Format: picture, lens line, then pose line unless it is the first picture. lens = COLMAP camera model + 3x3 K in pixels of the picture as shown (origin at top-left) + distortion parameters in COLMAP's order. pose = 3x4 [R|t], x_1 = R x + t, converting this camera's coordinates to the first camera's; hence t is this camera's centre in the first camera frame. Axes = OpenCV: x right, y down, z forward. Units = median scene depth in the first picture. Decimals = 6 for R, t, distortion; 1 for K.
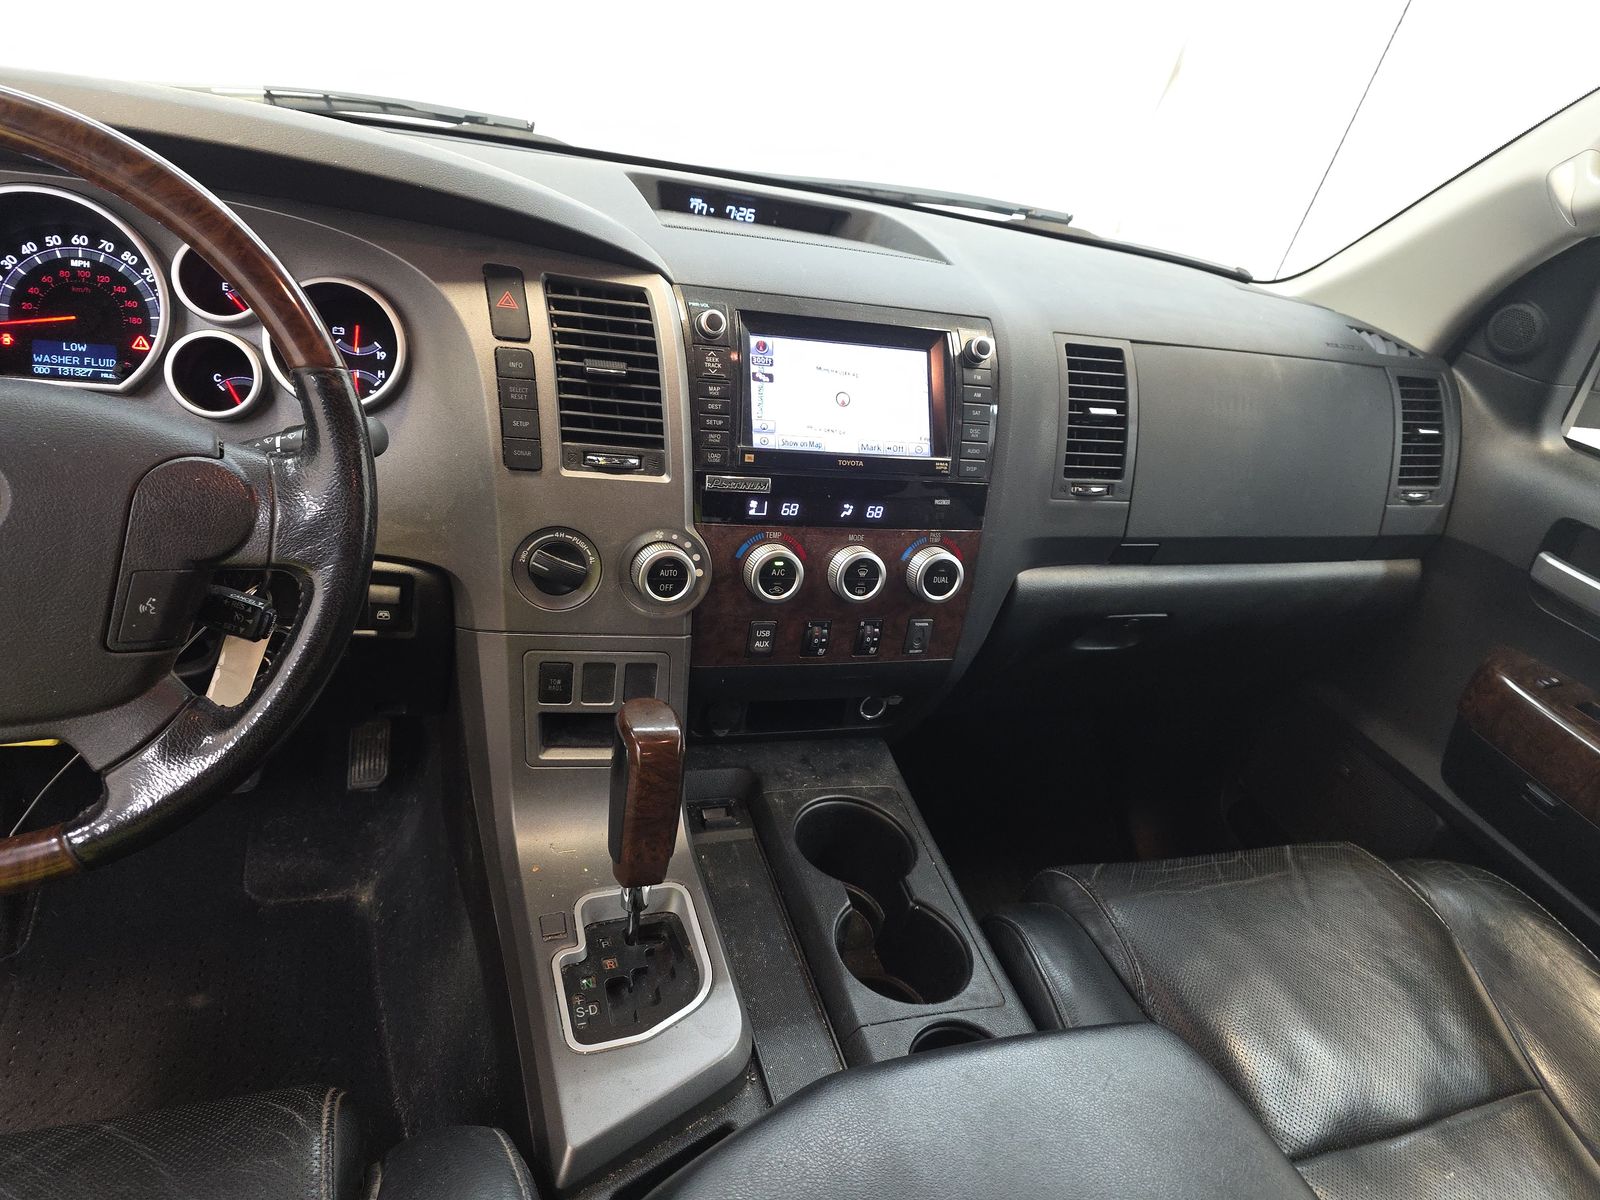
lens RADIAL K [[1052.4, 0, 794.2], [0, 1052.4, 580.0], [0, 0, 1]] dist [0.040087, -0.042058]
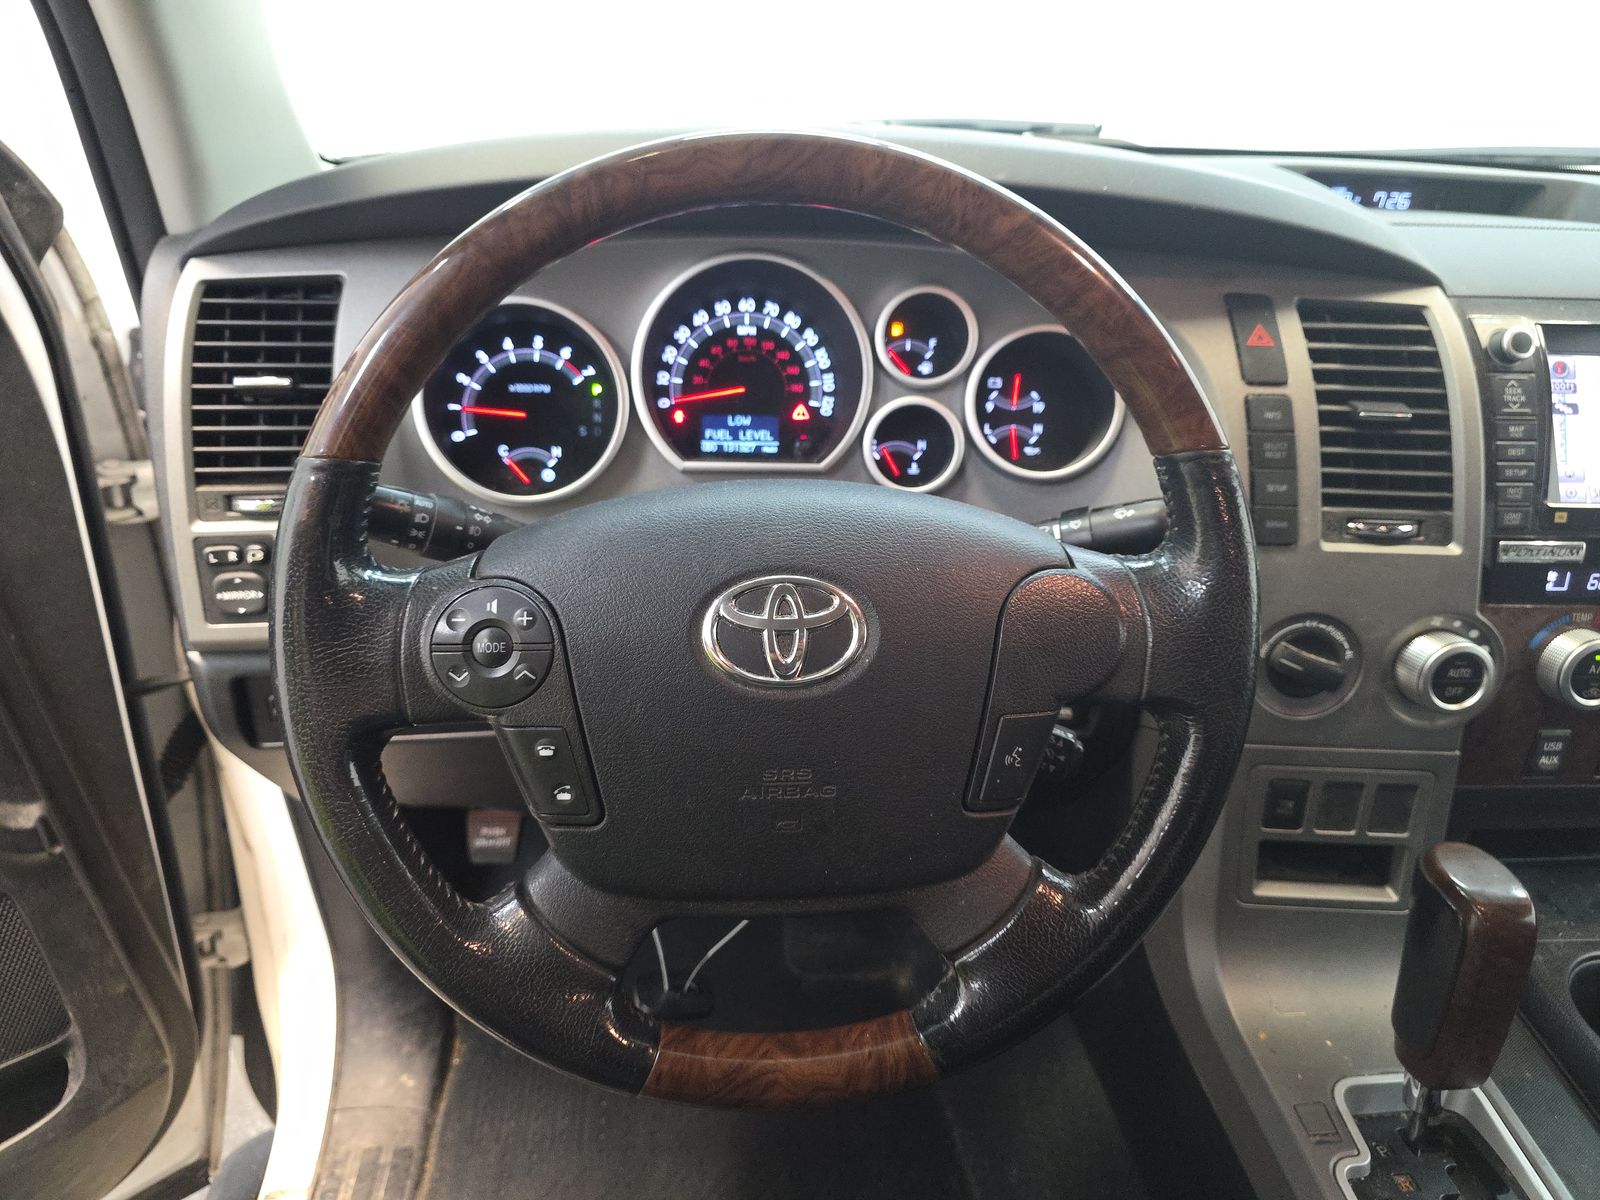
lens RADIAL K [[1052.4, 0, 794.2], [0, 1052.4, 580.0], [0, 0, 1]] dist [0.040087, -0.042058]
pose [[0.960830, -0.007832, -0.277027, -0.371302], [0.006107, 0.999956, -0.007090, -0.071699], [0.277070, 0.005120, 0.960836, 0.123950]]
